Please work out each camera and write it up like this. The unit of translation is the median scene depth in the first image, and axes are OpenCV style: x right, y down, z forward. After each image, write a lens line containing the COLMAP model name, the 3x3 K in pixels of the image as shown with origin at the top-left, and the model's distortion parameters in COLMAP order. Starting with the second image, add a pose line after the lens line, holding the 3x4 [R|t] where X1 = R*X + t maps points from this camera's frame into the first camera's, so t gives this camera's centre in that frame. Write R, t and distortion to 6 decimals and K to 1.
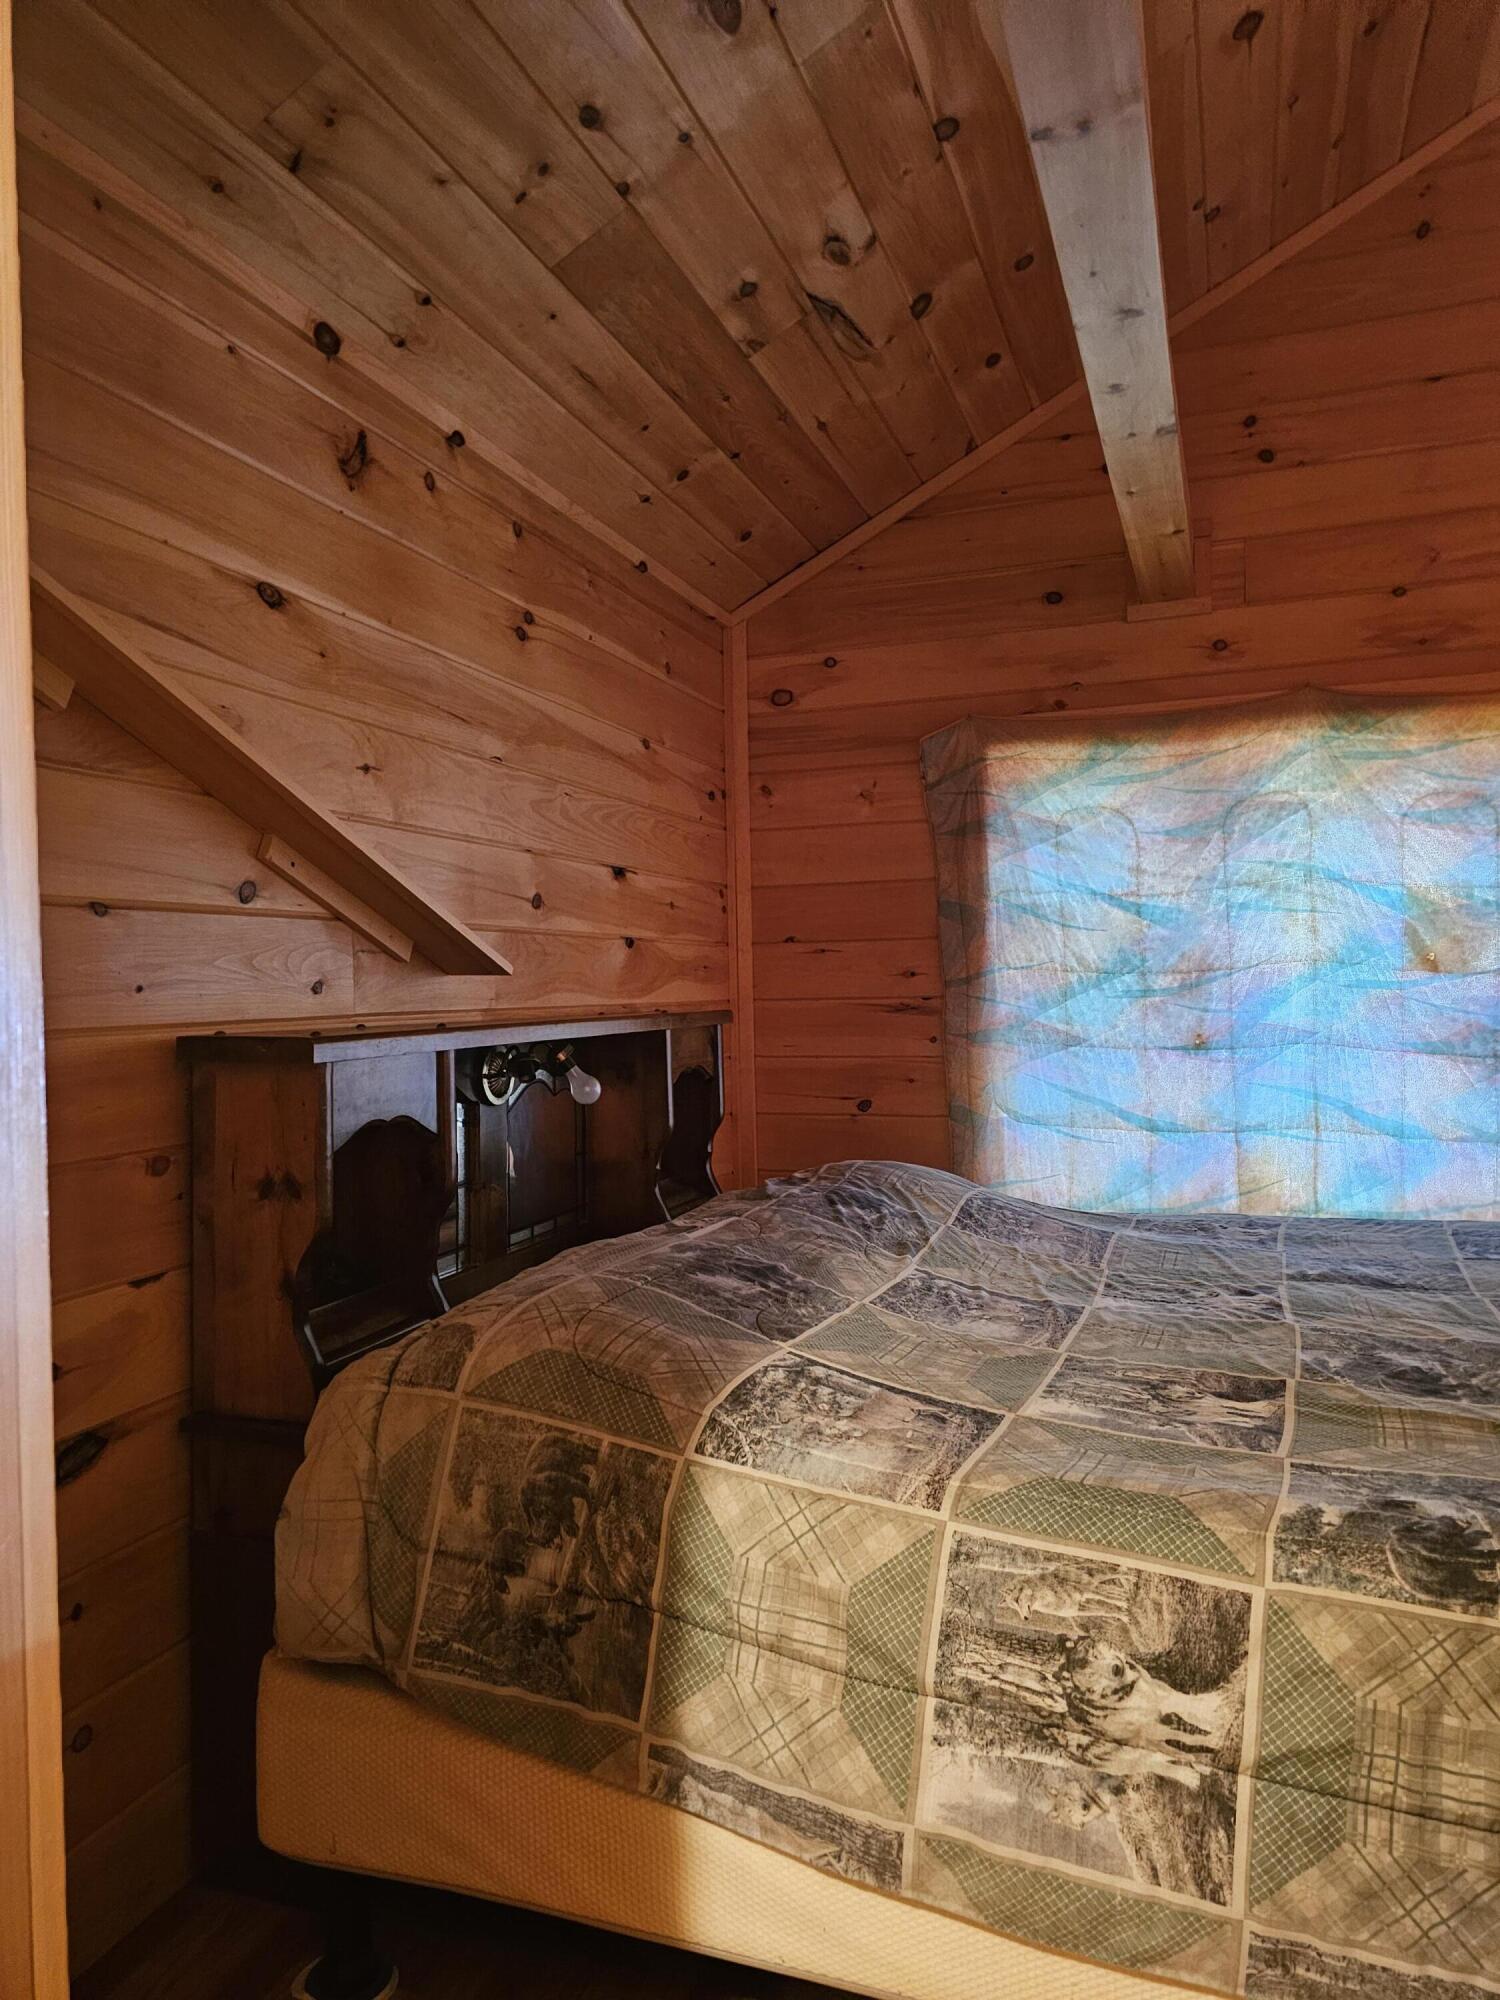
lens RADIAL K [[1329.4, 0, 750.5], [0, 1329.4, 1001.8], [0, 0, 1]] dist [0.062534, -0.051395]
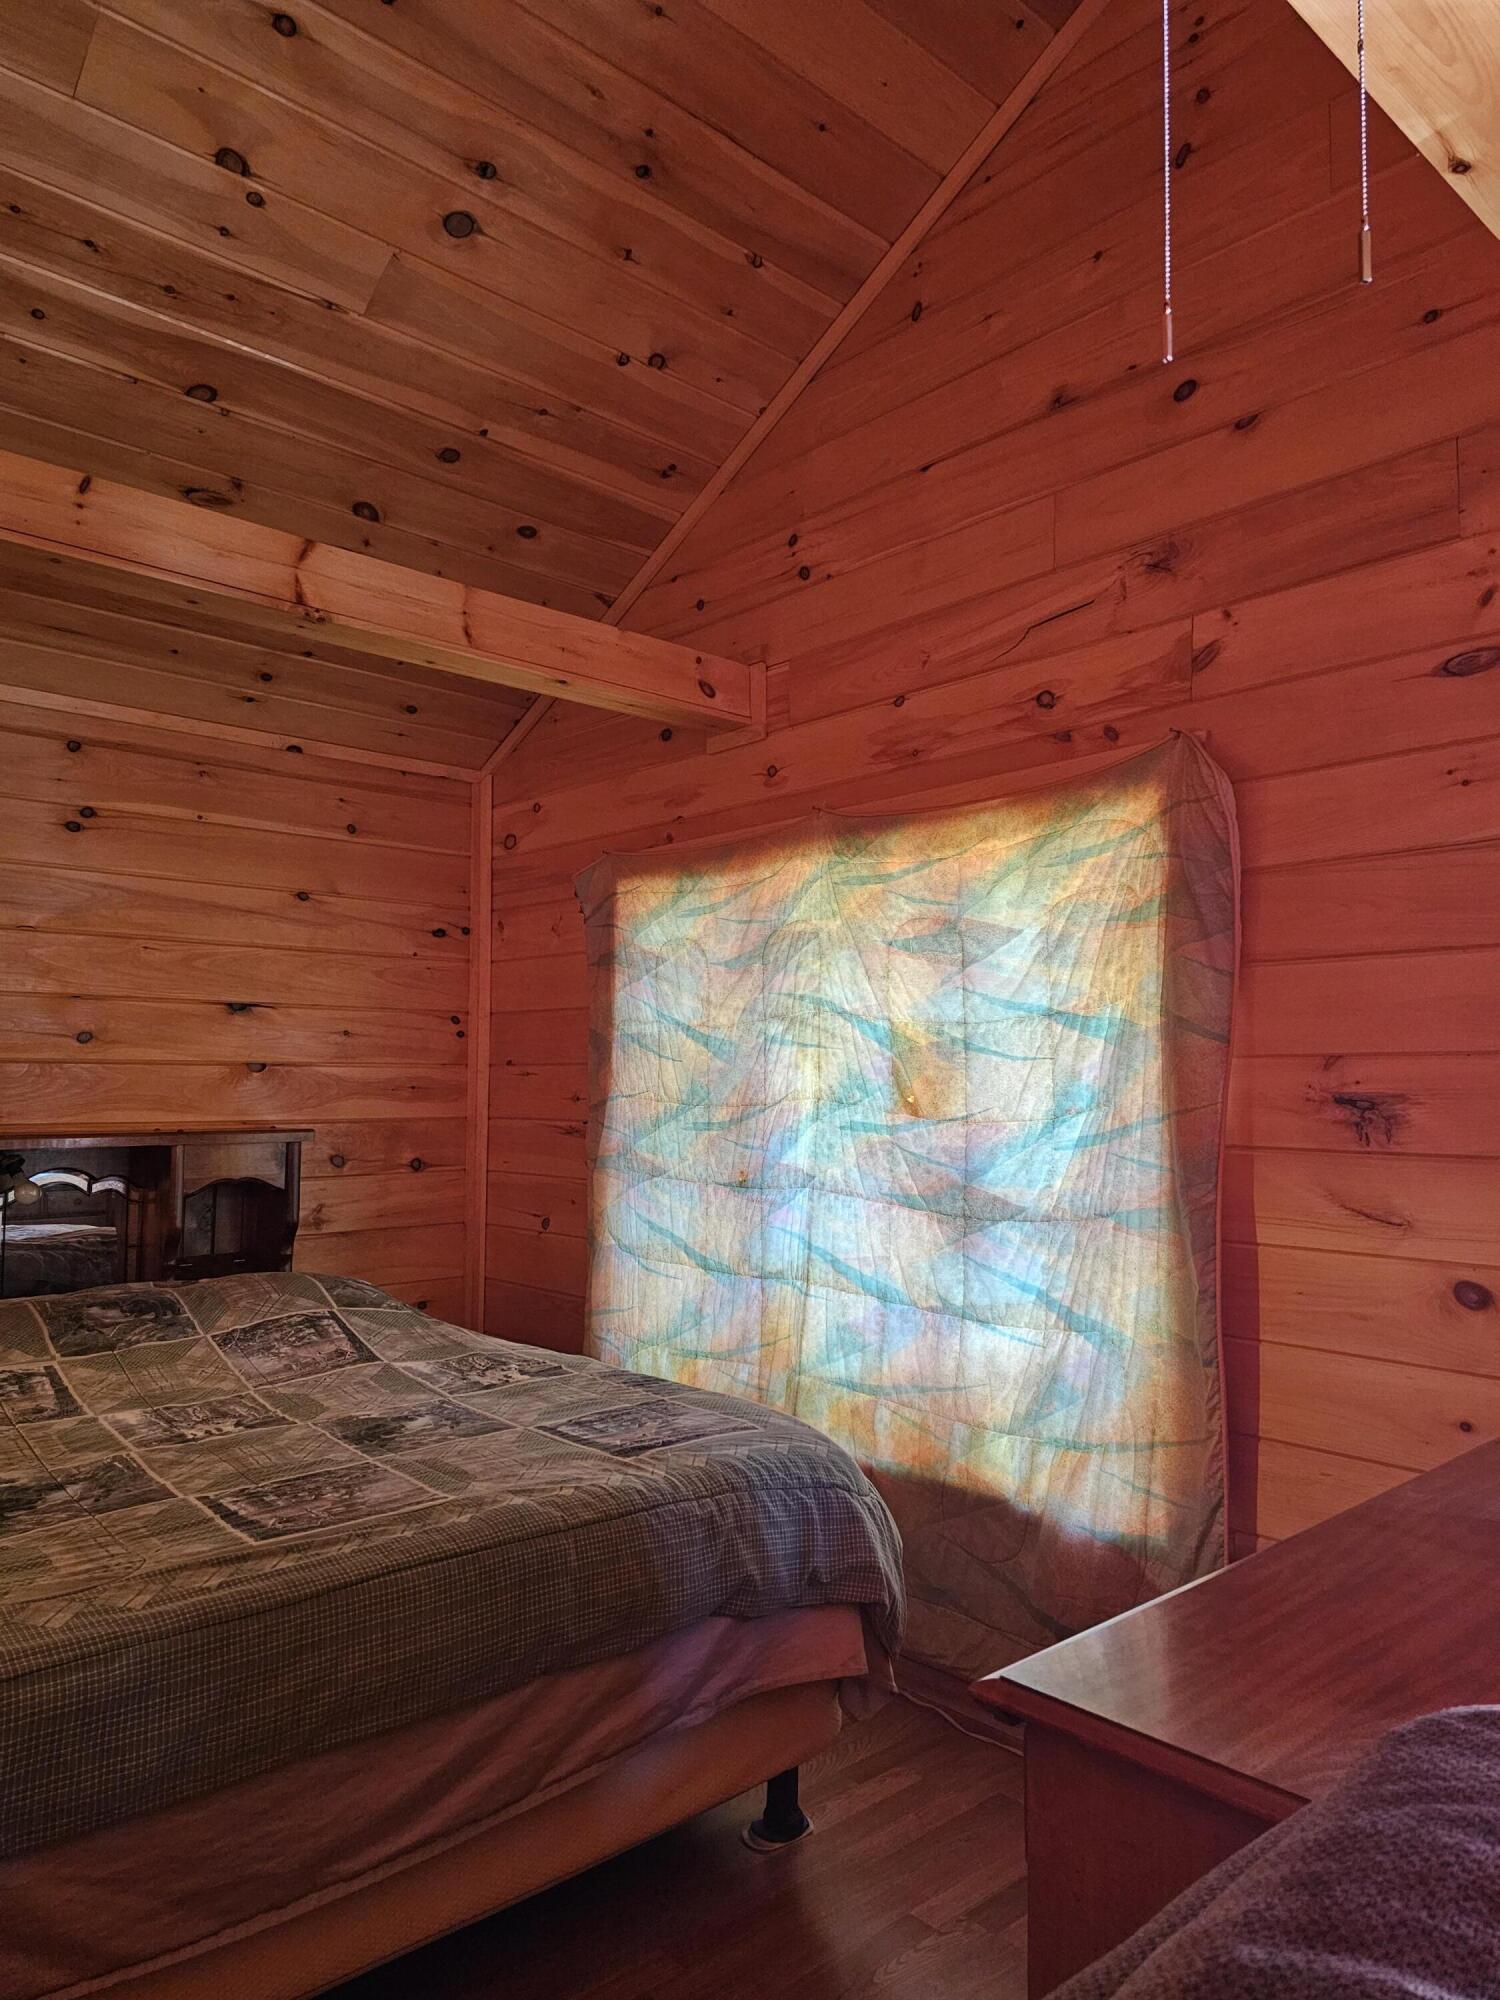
lens RADIAL K [[1329.4, 0, 771.0], [0, 1329.4, 1018.5], [0, 0, 1]] dist [0.062534, -0.051395]
pose [[0.879846, 0.001117, -0.475257, 0.823837], [-0.027031, 0.998496, -0.047696, -0.041566], [0.474489, 0.054812, 0.878553, 0.166209]]
